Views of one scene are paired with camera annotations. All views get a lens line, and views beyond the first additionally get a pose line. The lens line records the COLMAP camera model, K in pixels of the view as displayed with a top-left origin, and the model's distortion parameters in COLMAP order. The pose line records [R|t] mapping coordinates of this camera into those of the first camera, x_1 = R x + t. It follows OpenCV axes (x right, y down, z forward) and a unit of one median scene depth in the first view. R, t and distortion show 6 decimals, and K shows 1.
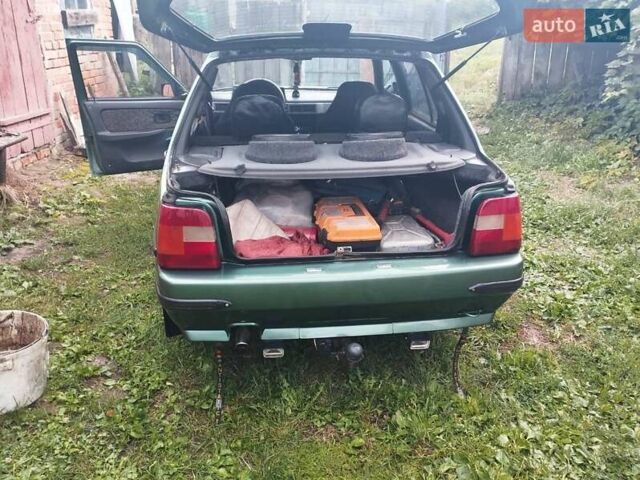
lens RADIAL K [[489.5, 0, 330.2], [0, 489.5, 262.8], [0, 0, 1]] dist [0.045782, -0.034955]
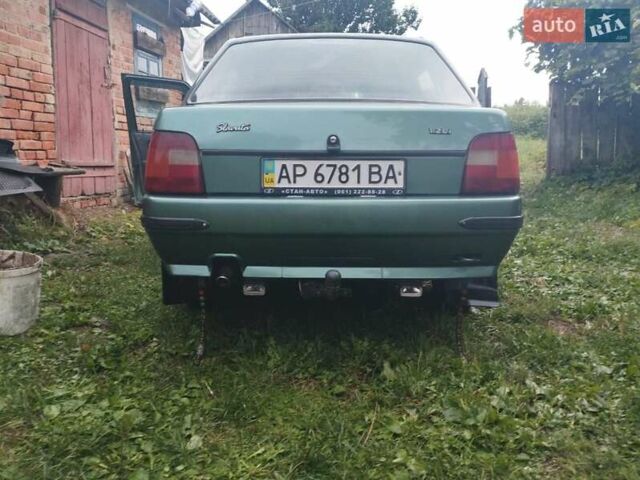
lens RADIAL K [[489.5, 0, 321.1], [0, 489.5, 237.1], [0, 0, 1]] dist [0.045782, -0.034955]
pose [[0.992806, 0.012100, -0.119123, 0.113411], [-0.036488, 0.978134, -0.204750, 0.243236], [0.114041, 0.207623, 0.971539, 0.054742]]
